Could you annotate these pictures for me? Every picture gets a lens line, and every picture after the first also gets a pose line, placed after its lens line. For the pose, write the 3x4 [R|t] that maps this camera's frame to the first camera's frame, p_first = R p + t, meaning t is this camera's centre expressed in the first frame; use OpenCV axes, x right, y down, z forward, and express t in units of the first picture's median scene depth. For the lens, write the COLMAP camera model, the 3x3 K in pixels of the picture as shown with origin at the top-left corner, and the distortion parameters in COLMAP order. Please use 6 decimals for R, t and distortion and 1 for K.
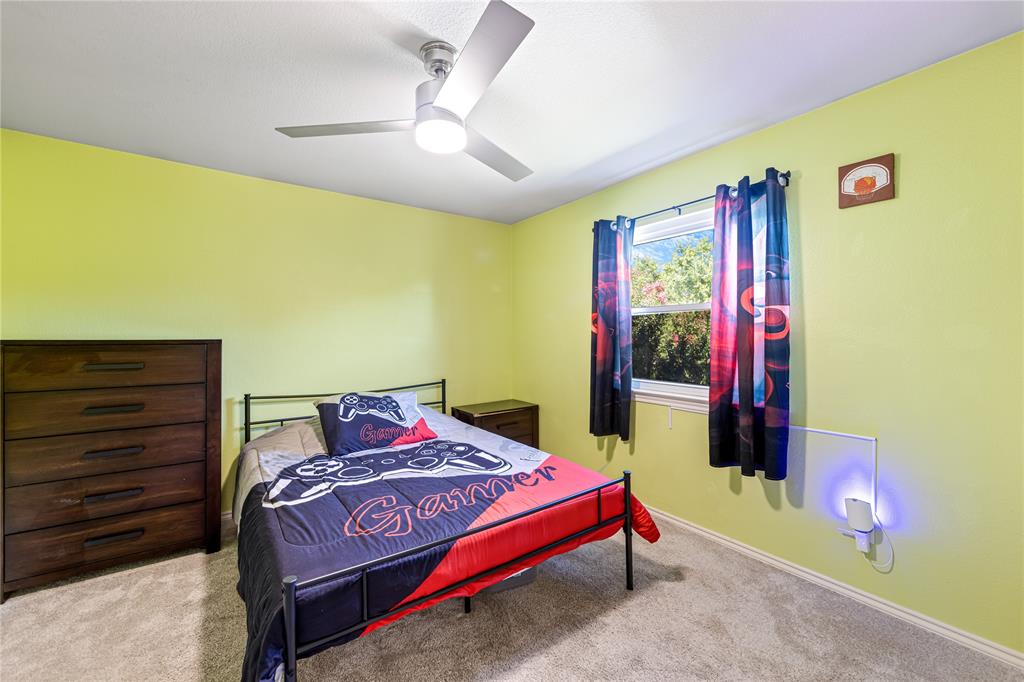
lens RADIAL K [[400.7, 0, 516.5], [0, 400.7, 337.4], [0, 0, 1]] dist [0.001189, 0.000112]
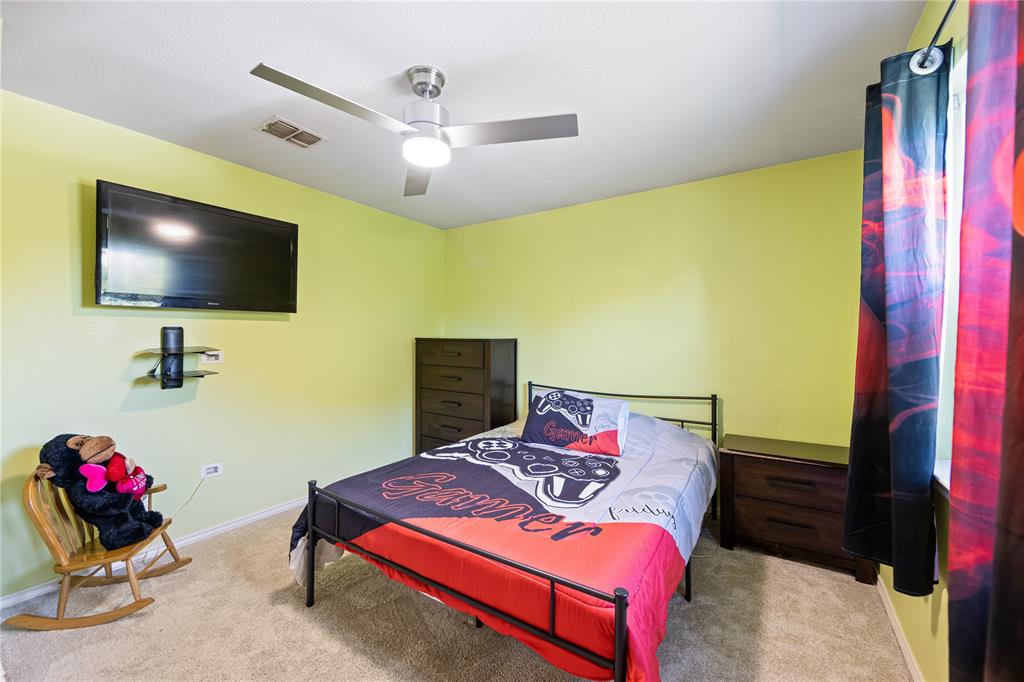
lens RADIAL K [[400.7, 0, 515.8], [0, 400.7, 341.7], [0, 0, 1]] dist [0.001189, 0.000112]
pose [[0.351244, 0.014973, -0.936164, 0.686598], [-0.009238, 0.999879, 0.012525, -0.004957], [0.936238, 0.004249, 0.351340, 0.641826]]
